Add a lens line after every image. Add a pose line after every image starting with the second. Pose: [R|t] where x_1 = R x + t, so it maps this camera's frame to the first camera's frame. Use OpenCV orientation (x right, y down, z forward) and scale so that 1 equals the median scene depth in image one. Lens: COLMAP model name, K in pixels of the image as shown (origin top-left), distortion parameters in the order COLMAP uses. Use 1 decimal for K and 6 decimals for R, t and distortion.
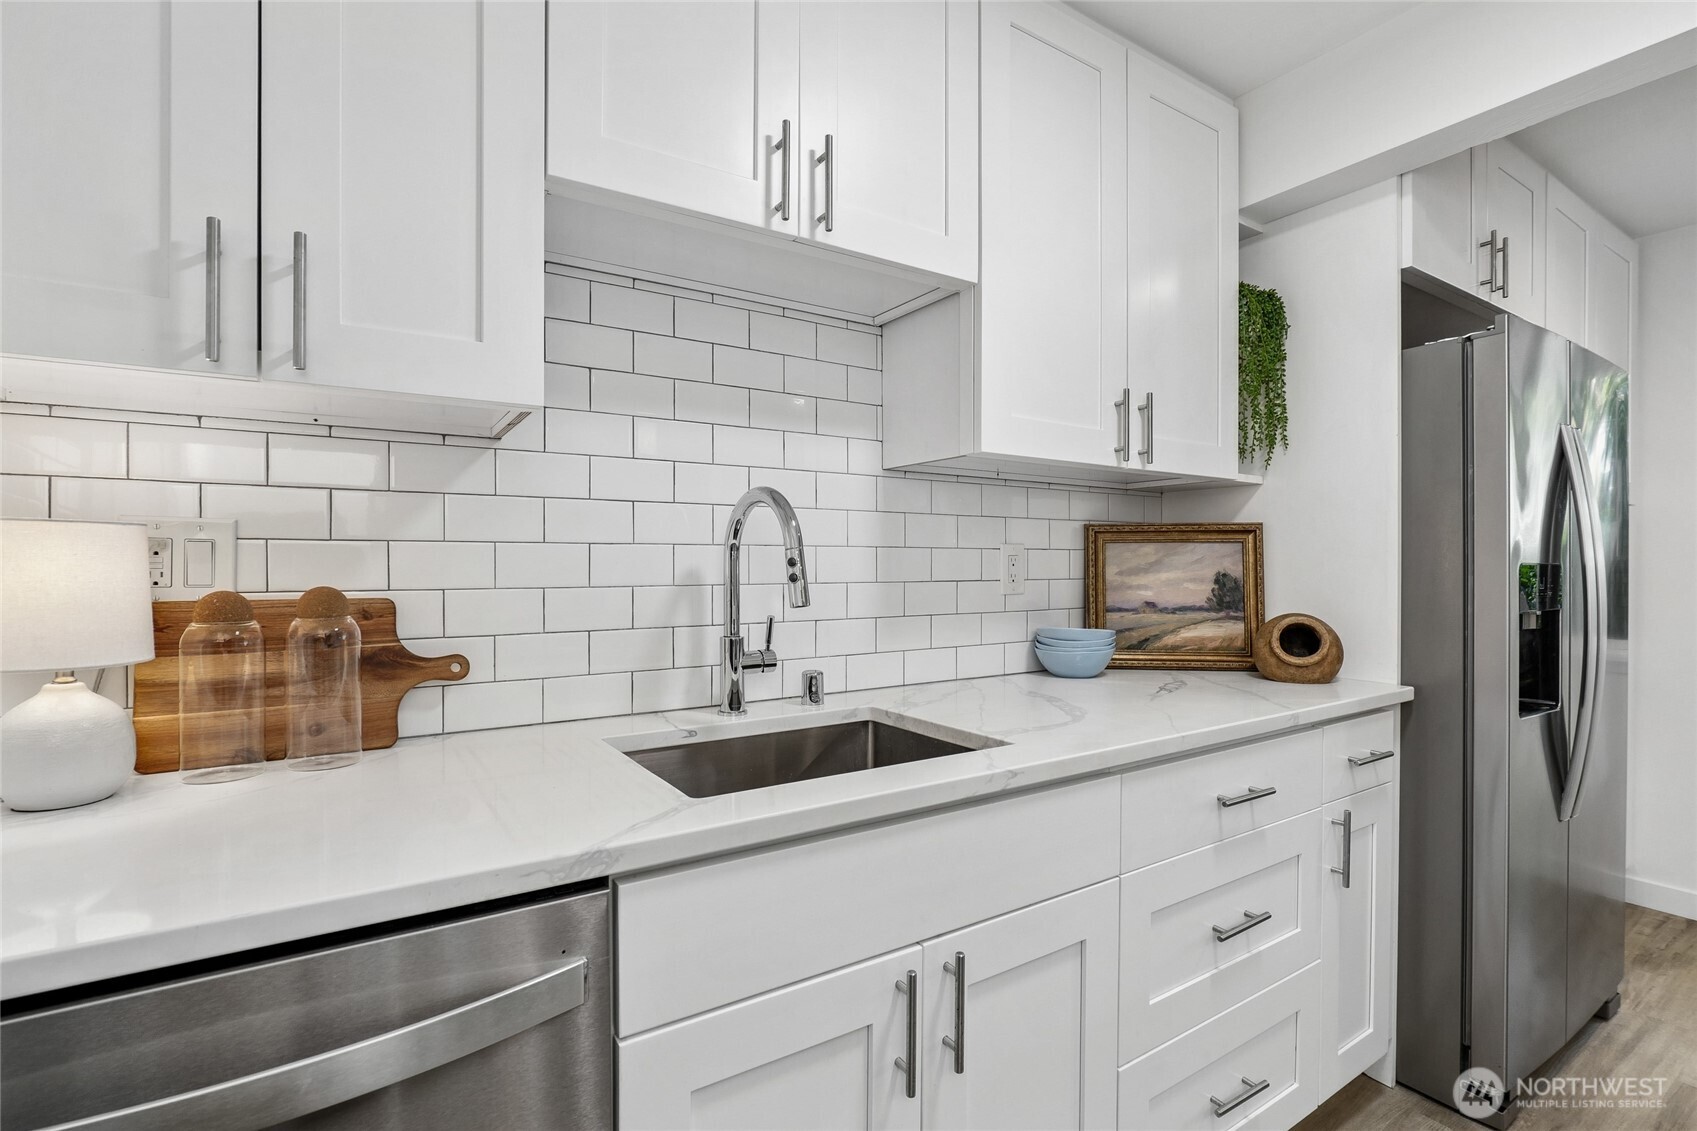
lens RADIAL K [[788.1, 0, 853.3], [0, 788.1, 572.2], [0, 0, 1]] dist [-0.010244, 0.001833]
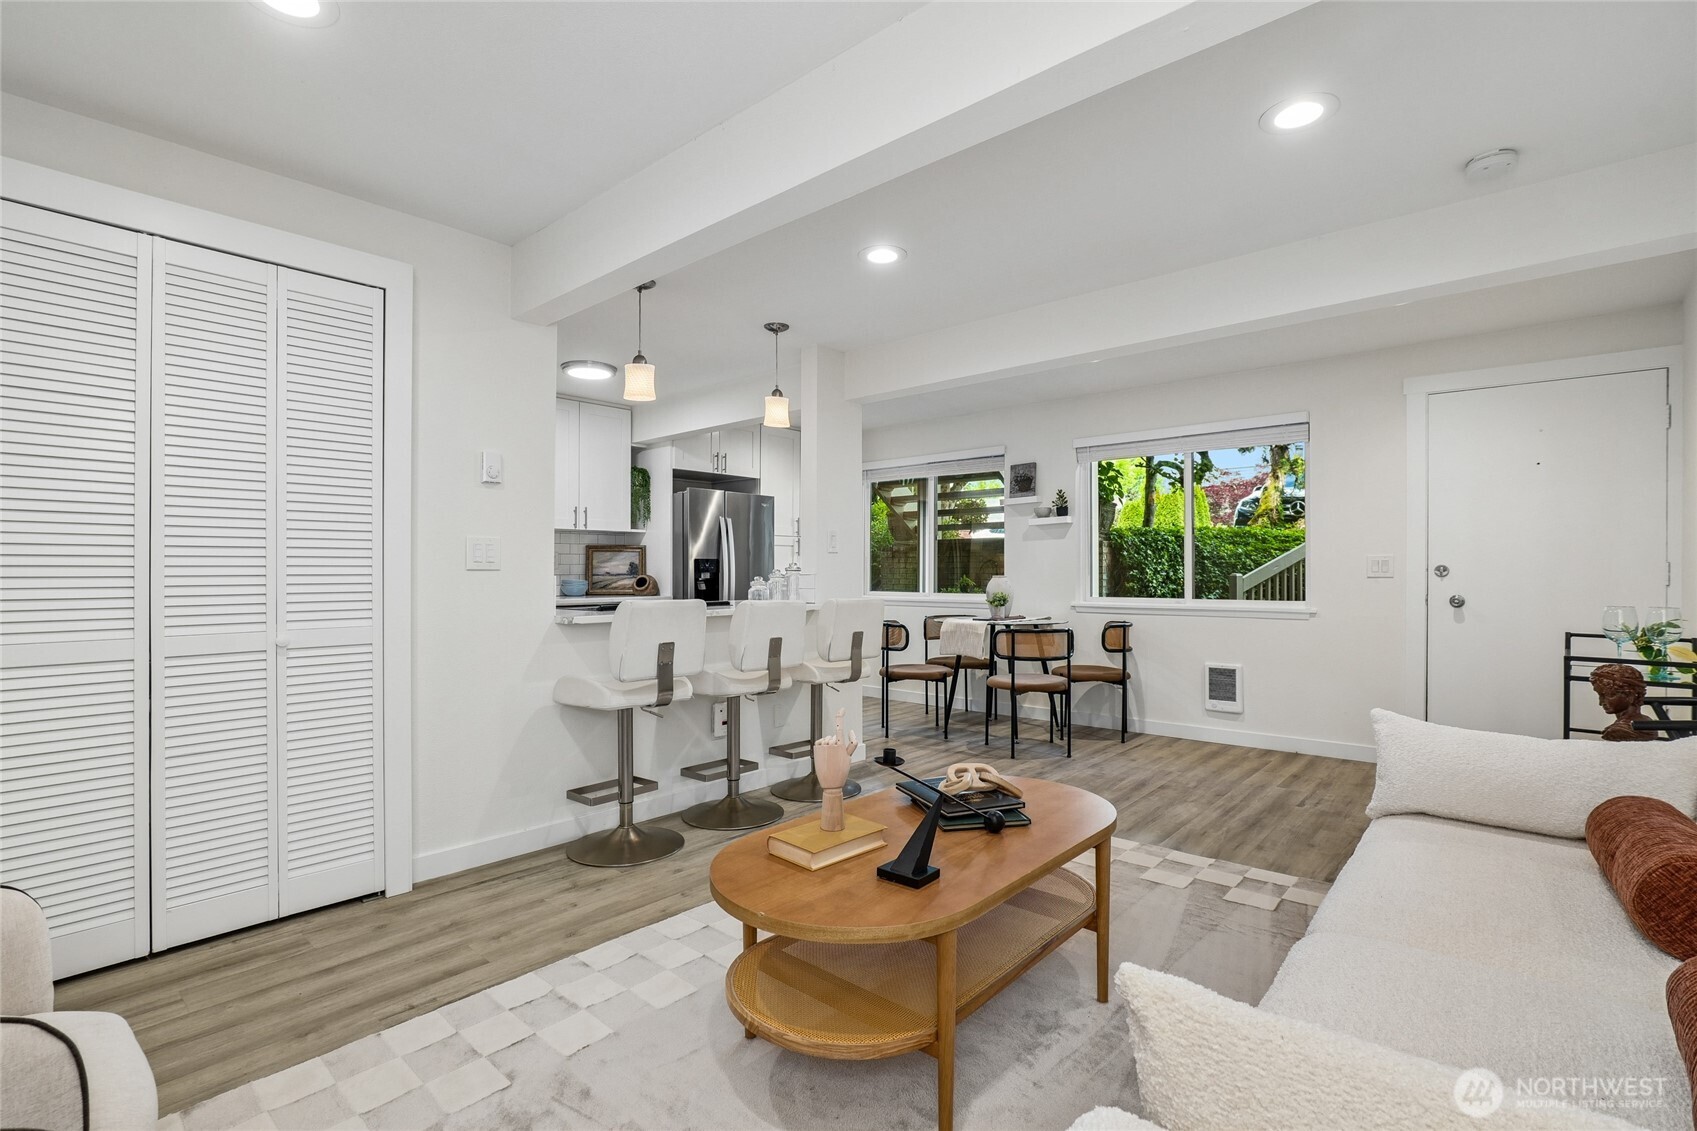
lens RADIAL K [[788.1, 0, 861.8], [0, 788.1, 564.8], [0, 0, 1]] dist [-0.010244, 0.001833]
pose [[0.958909, 0.000508, 0.283713, 0.484730], [0.003217, 0.999915, -0.012663, 0.053646], [-0.283695, 0.013055, 0.958826, -2.191355]]
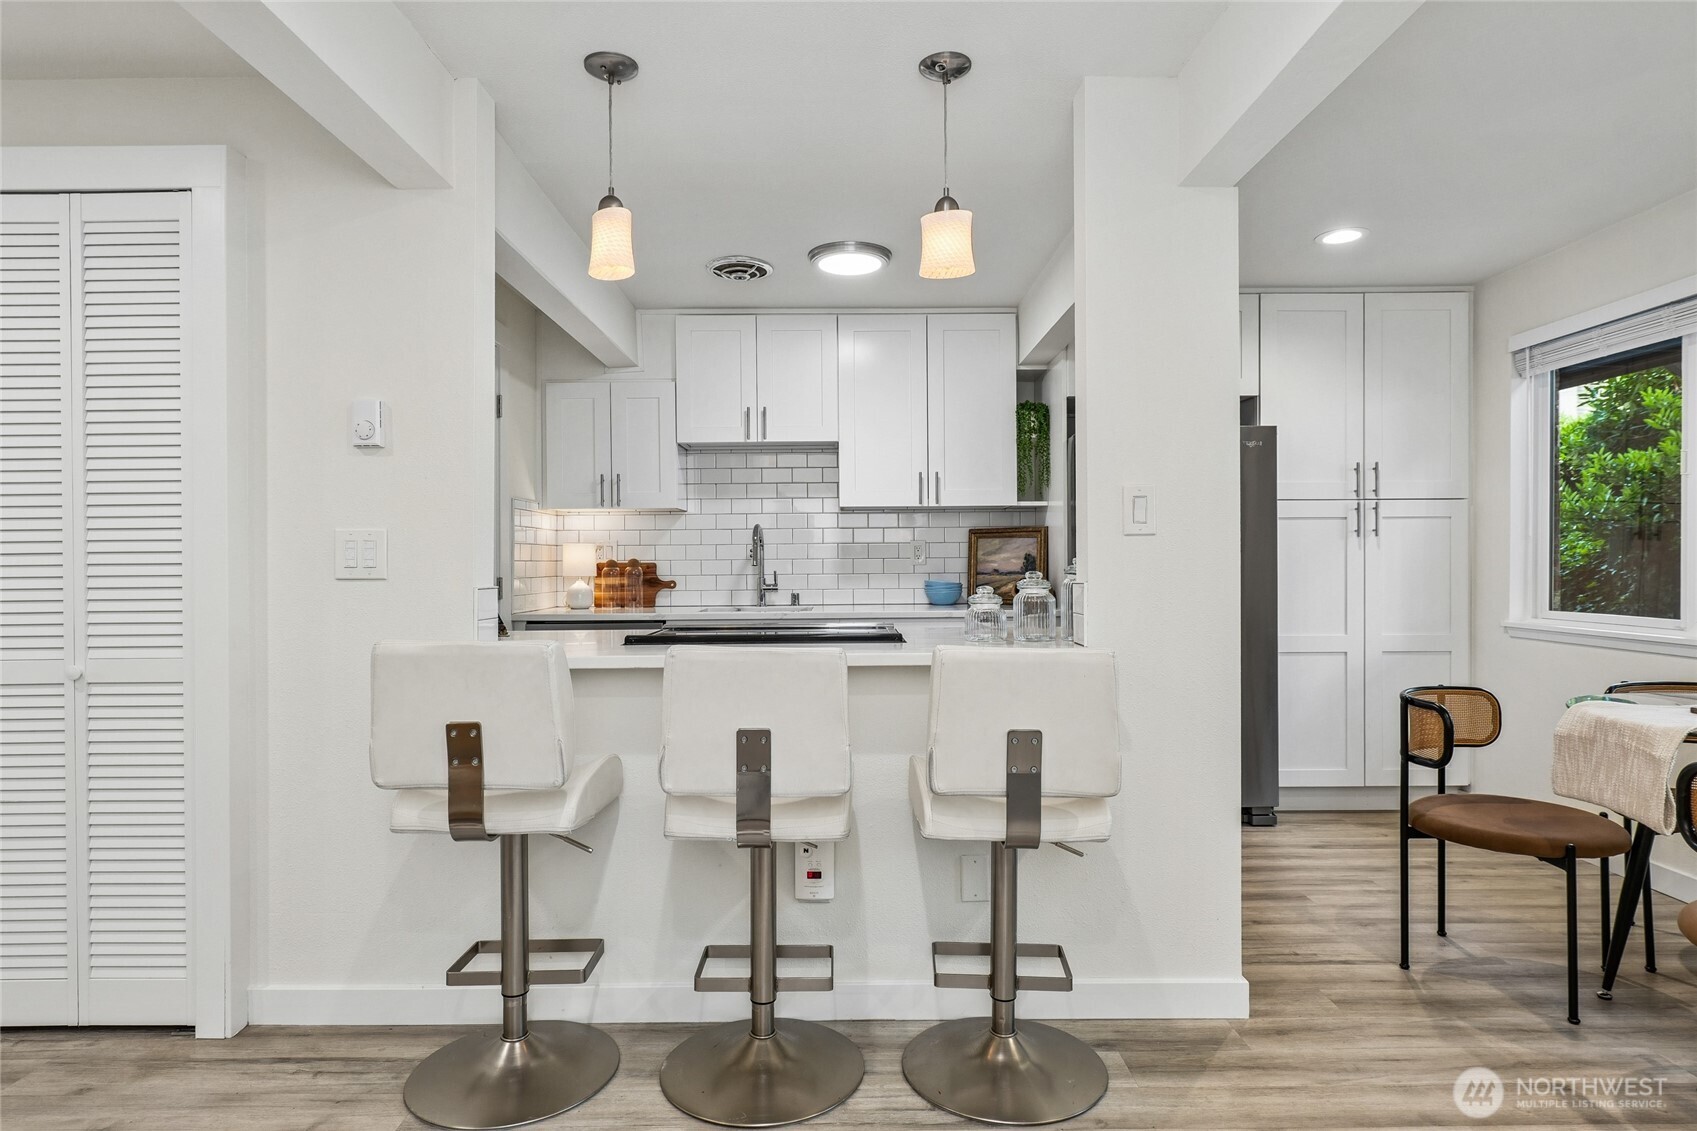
lens RADIAL K [[952.9, 0, 860.9], [0, 952.9, 564.0], [0, 0, 1]] dist [0.008307, 0.001066]
pose [[0.844606, -0.002484, -0.535383, 1.428557], [0.003485, 0.999994, 0.000858, 0.023630], [0.535377, -0.002590, 0.844609, -1.198607]]
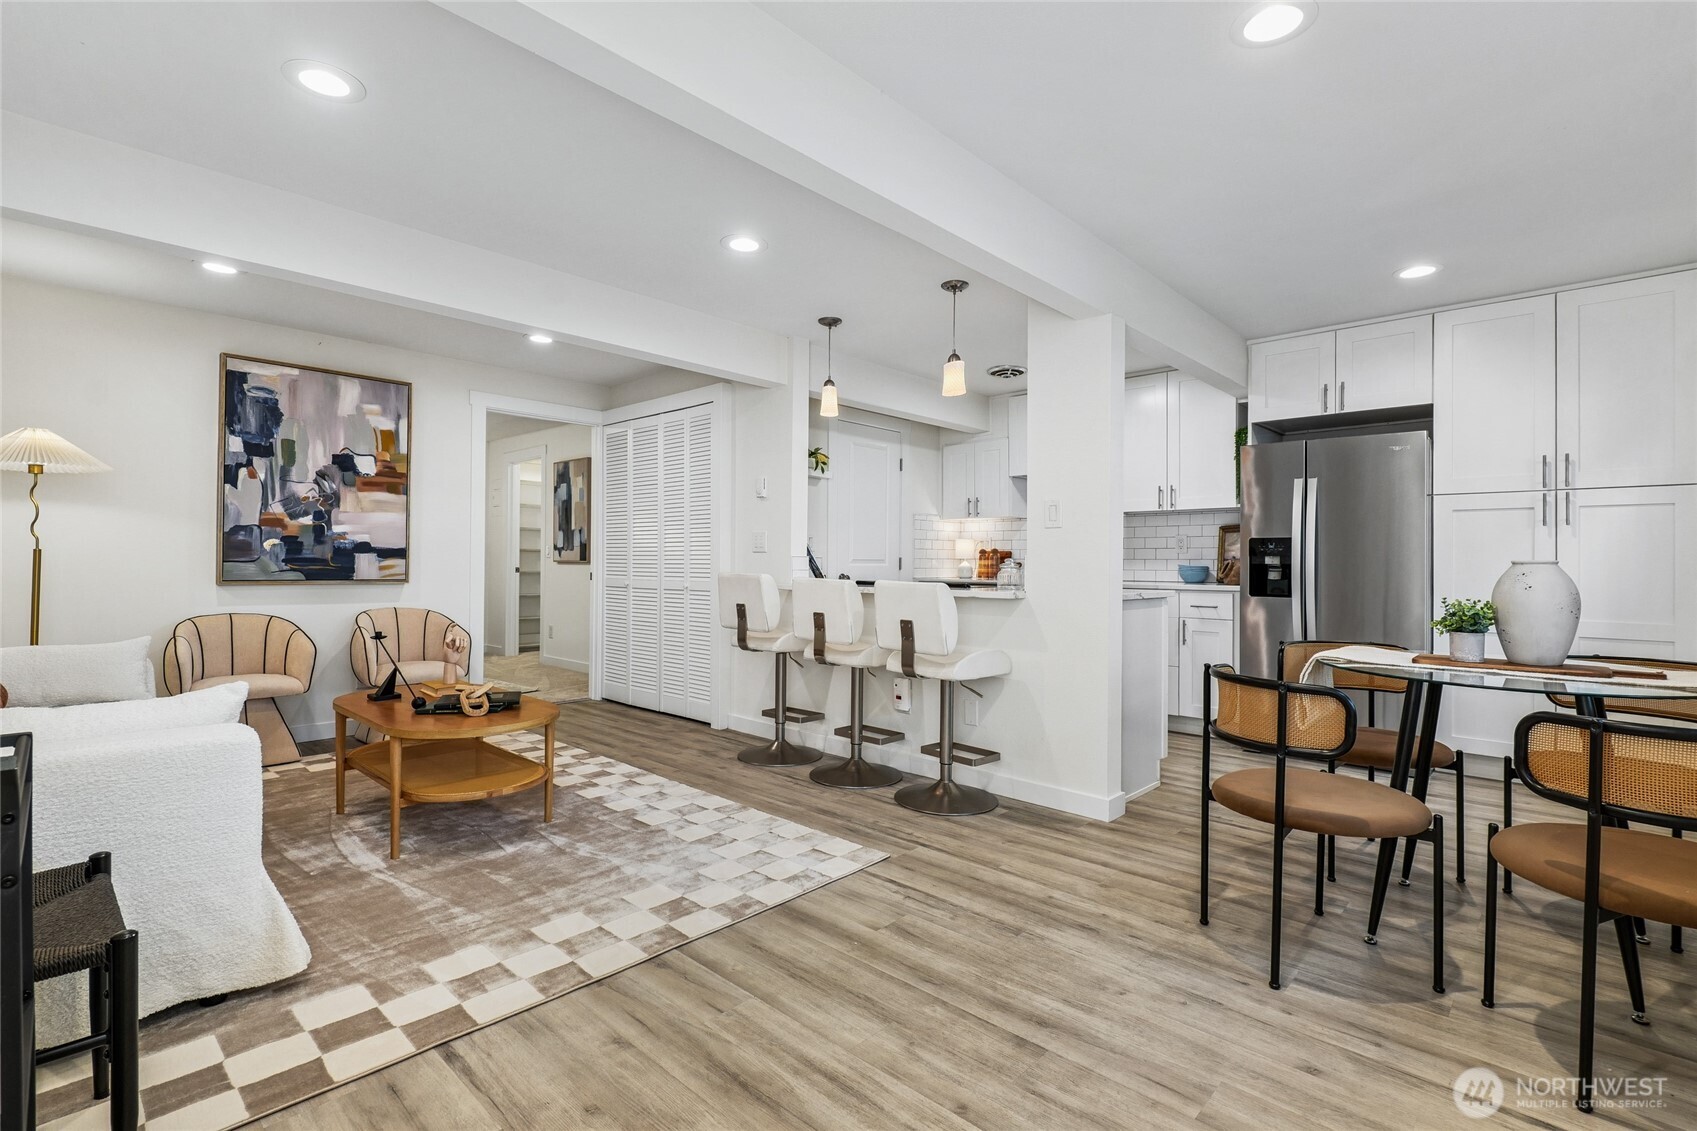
lens RADIAL K [[788.1, 0, 843.1], [0, 788.1, 570.5], [0, 0, 1]] dist [-0.010244, 0.001833]
pose [[0.232301, 0.013702, -0.972547, 2.669027], [-0.009674, 0.999884, 0.011777, 0.068871], [0.972596, 0.006673, 0.232407, -0.819194]]
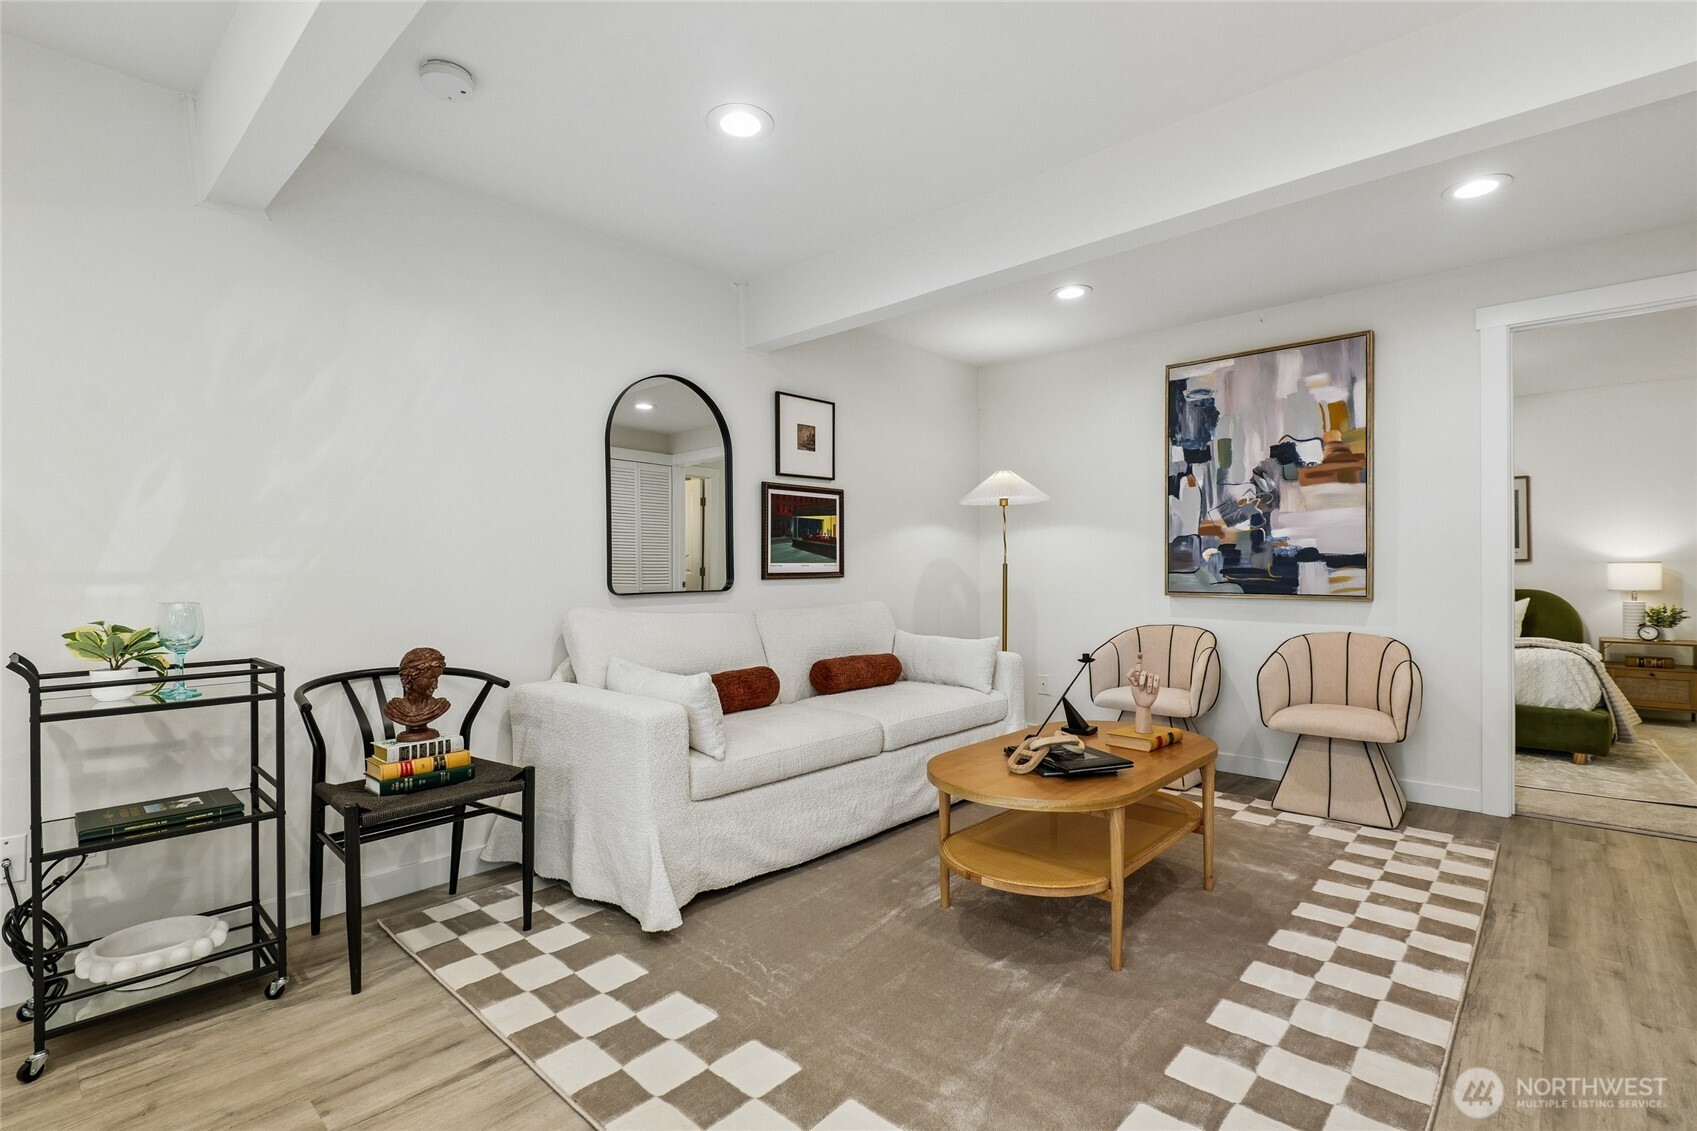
lens RADIAL K [[788.1, 0, 845.9], [0, 788.1, 568.7], [0, 0, 1]] dist [-0.010244, 0.001833]
pose [[-0.969358, 0.003077, -0.245635, 1.562504], [0.003224, 0.999995, -0.000195, 0.072046], [0.245633, -0.000981, -0.969362, -0.093816]]
